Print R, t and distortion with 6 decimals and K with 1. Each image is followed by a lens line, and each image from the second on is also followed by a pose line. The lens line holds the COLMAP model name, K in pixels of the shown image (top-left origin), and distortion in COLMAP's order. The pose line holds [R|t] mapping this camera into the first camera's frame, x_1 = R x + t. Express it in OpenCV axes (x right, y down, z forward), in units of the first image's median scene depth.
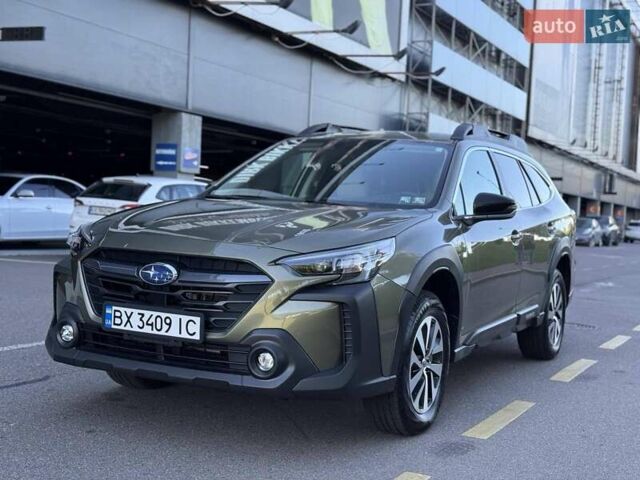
lens RADIAL K [[910.2, 0, 320.0], [0, 910.2, 240.0], [0, 0, 1]] dist [0.120525, -0.104845]
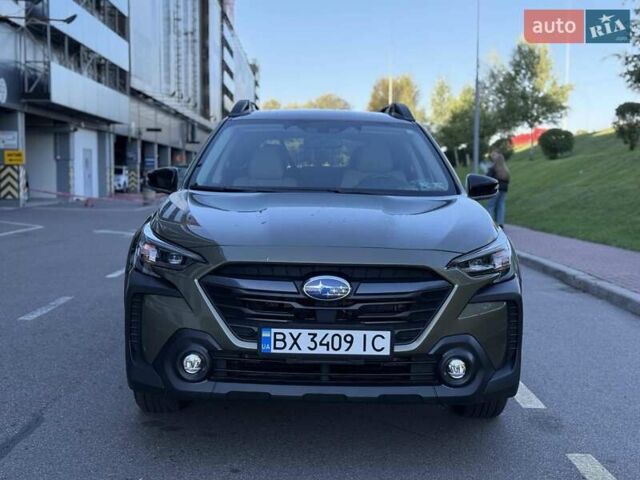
lens RADIAL K [[910.2, 0, 320.0], [0, 910.2, 240.0], [0, 0, 1]] dist [0.120525, -0.104845]
pose [[0.876905, -0.072183, 0.475212, -0.605421], [0.043895, 0.996554, 0.070375, -0.074479], [-0.478655, -0.040852, 0.877052, 0.206156]]
